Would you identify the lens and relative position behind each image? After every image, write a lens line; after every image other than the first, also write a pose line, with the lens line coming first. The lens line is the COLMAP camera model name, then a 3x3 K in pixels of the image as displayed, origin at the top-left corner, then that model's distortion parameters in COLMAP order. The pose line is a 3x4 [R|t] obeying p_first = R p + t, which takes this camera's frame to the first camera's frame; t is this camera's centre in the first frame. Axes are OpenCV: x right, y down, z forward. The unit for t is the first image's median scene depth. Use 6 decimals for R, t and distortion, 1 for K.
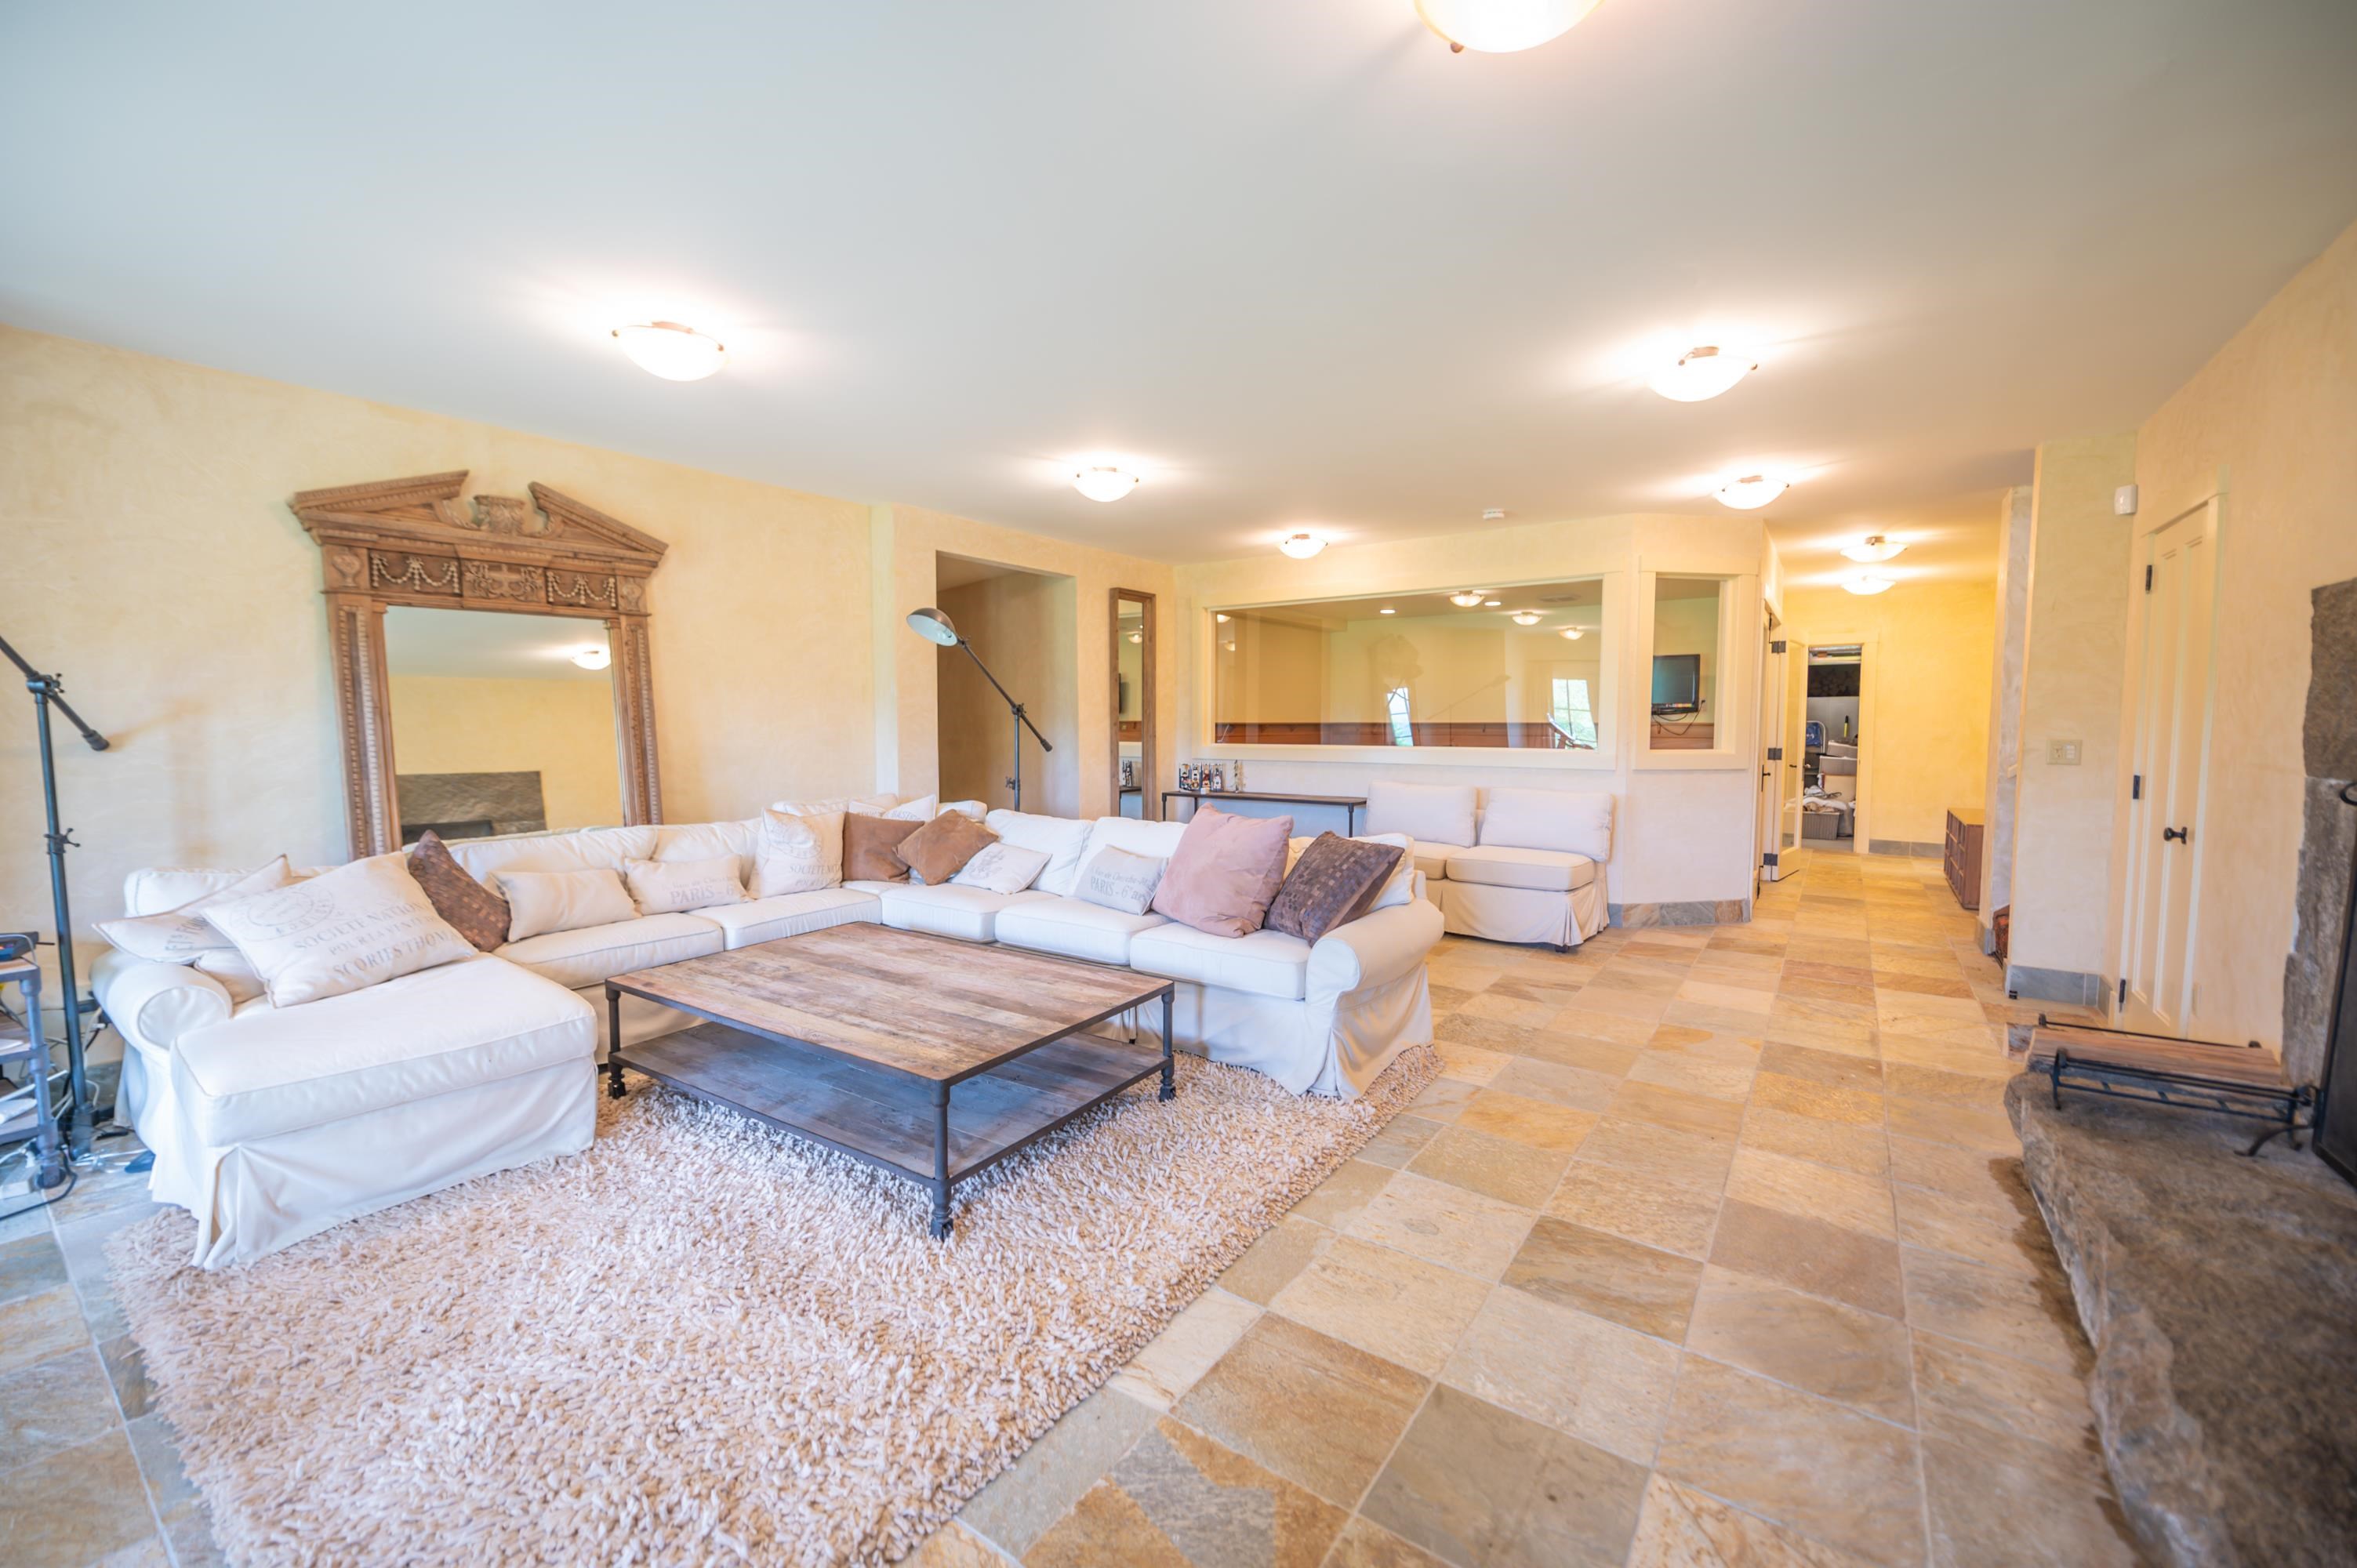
lens RADIAL K [[936.5, 0, 1175.4], [0, 936.5, 786.6], [0, 0, 1]] dist [-0.016666, -0.000384]
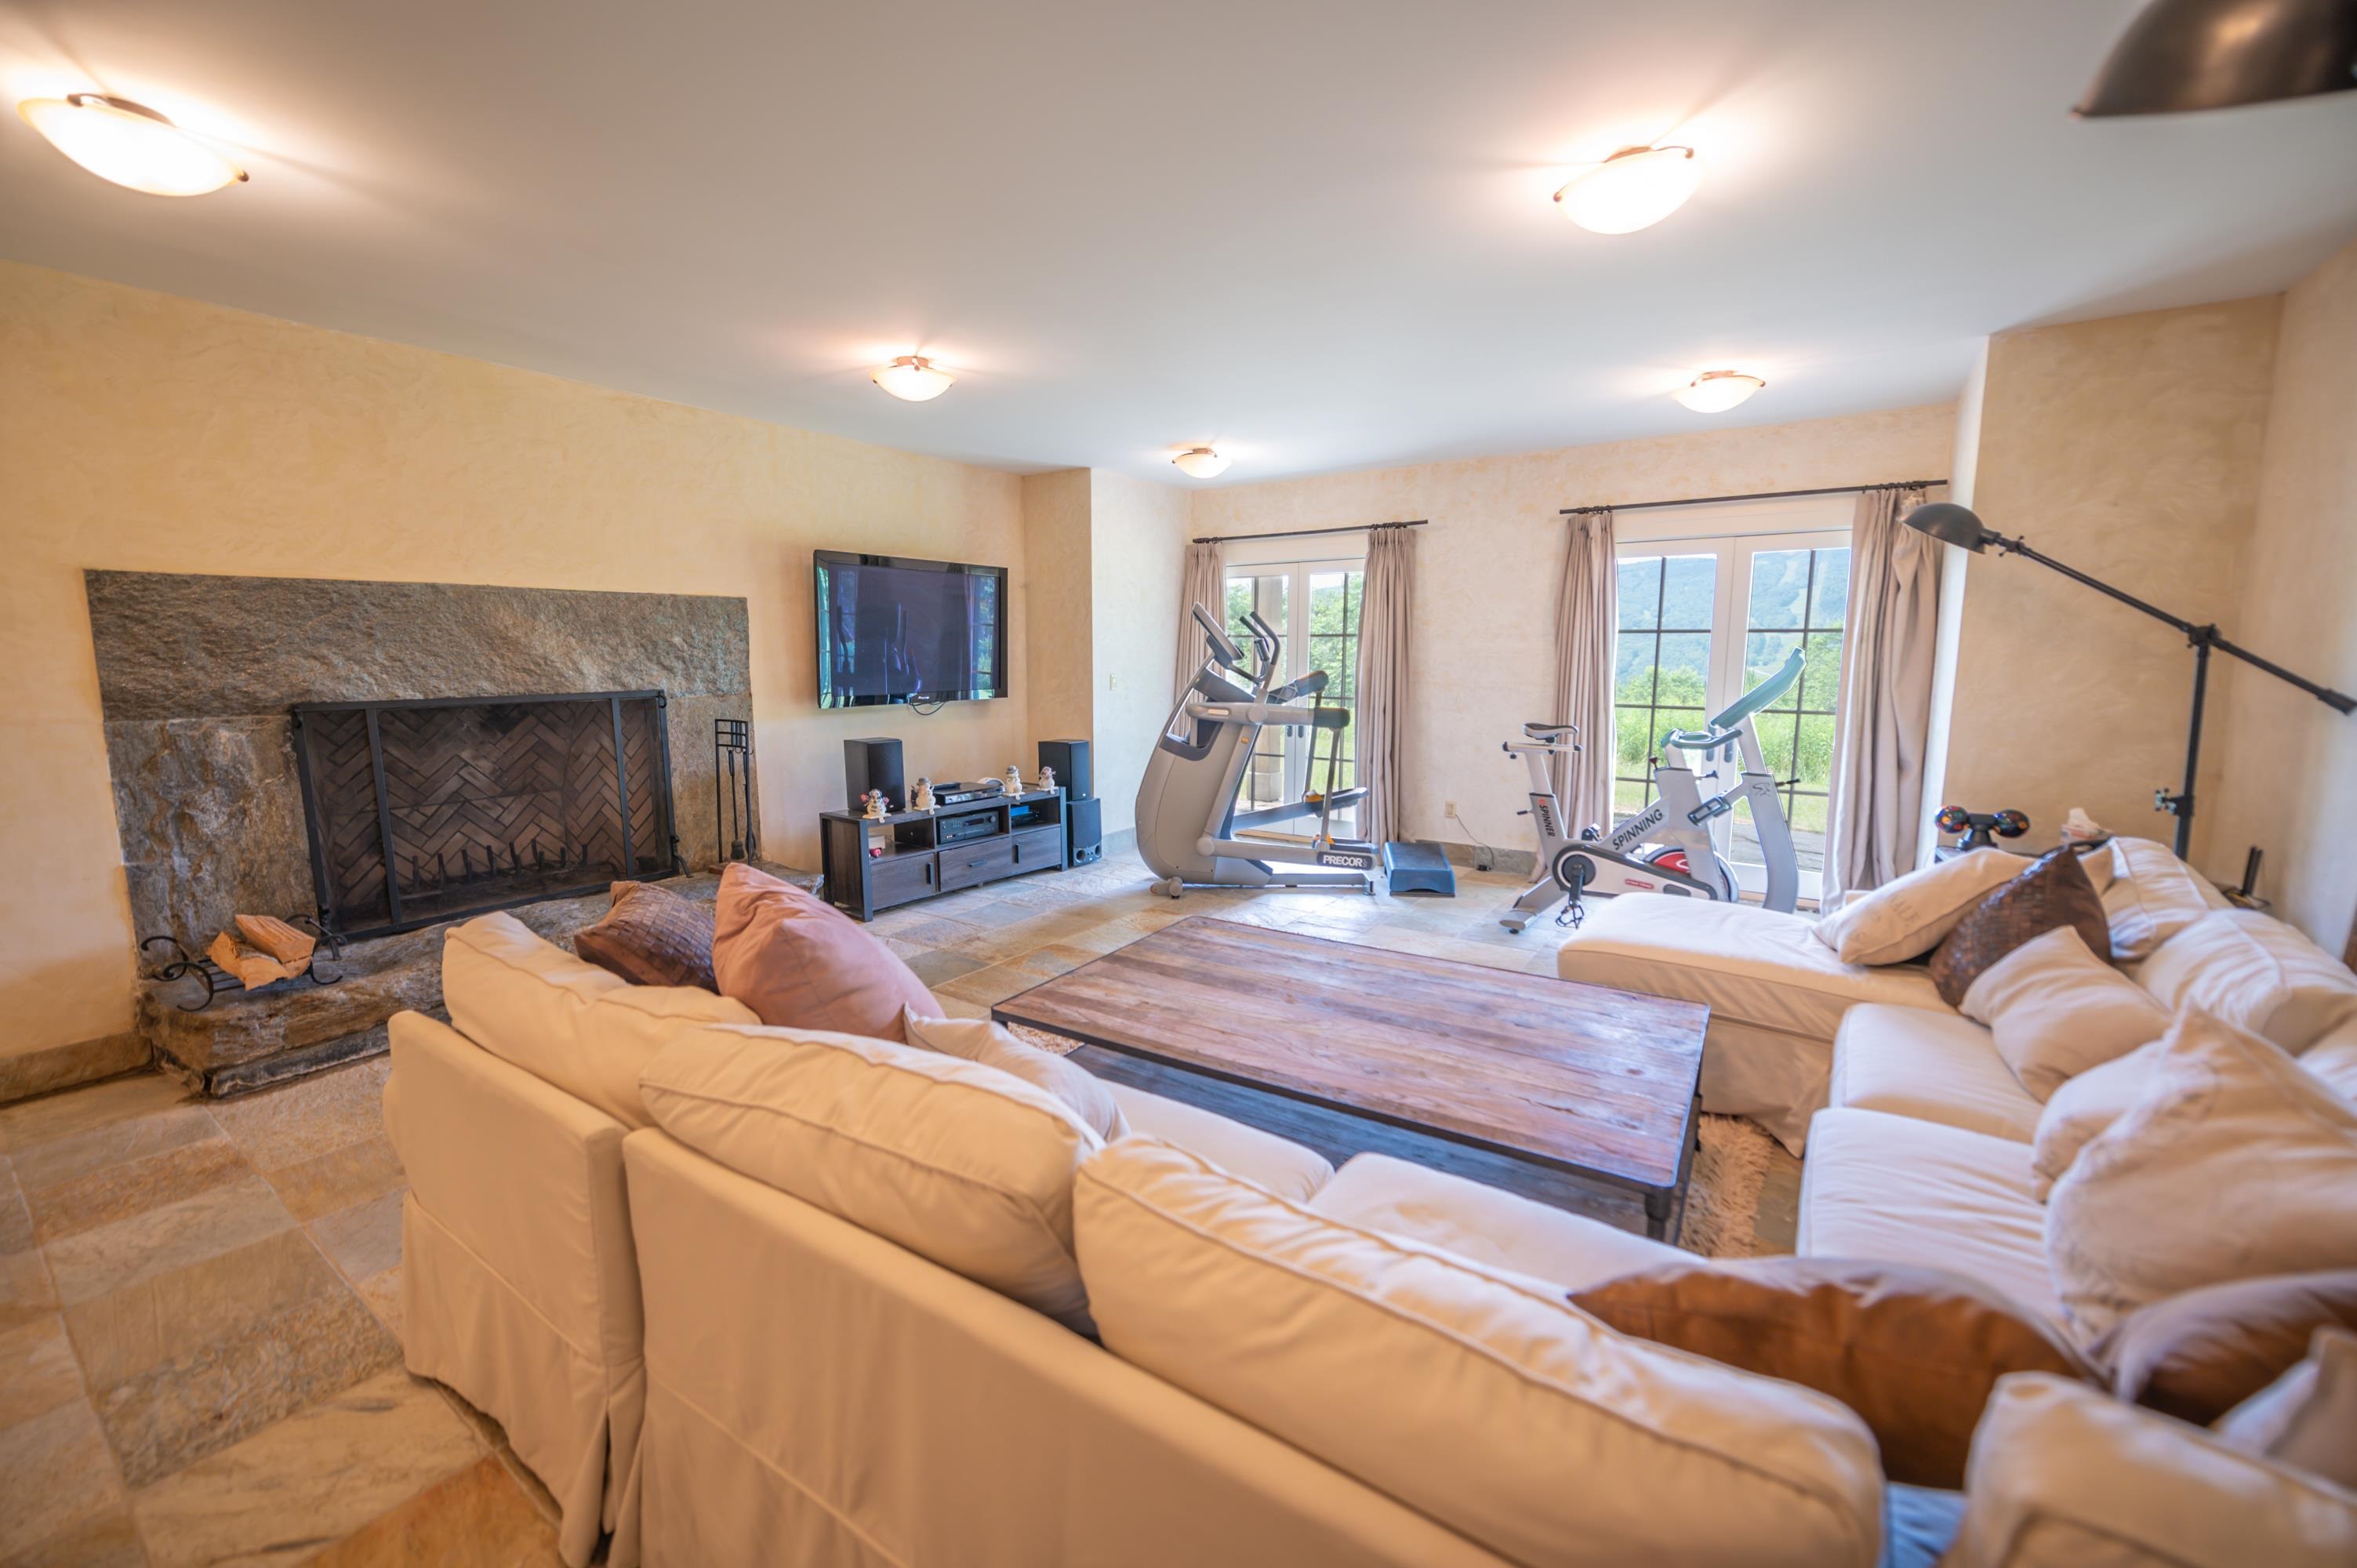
lens RADIAL K [[936.5, 0, 1181.4], [0, 936.5, 778.6], [0, 0, 1]] dist [-0.016666, -0.000384]
pose [[-0.999847, 0.004793, -0.016808, -0.154116], [0.001365, 0.980149, 0.198259, -0.144550], [0.017424, 0.198205, -0.980006, 1.778668]]
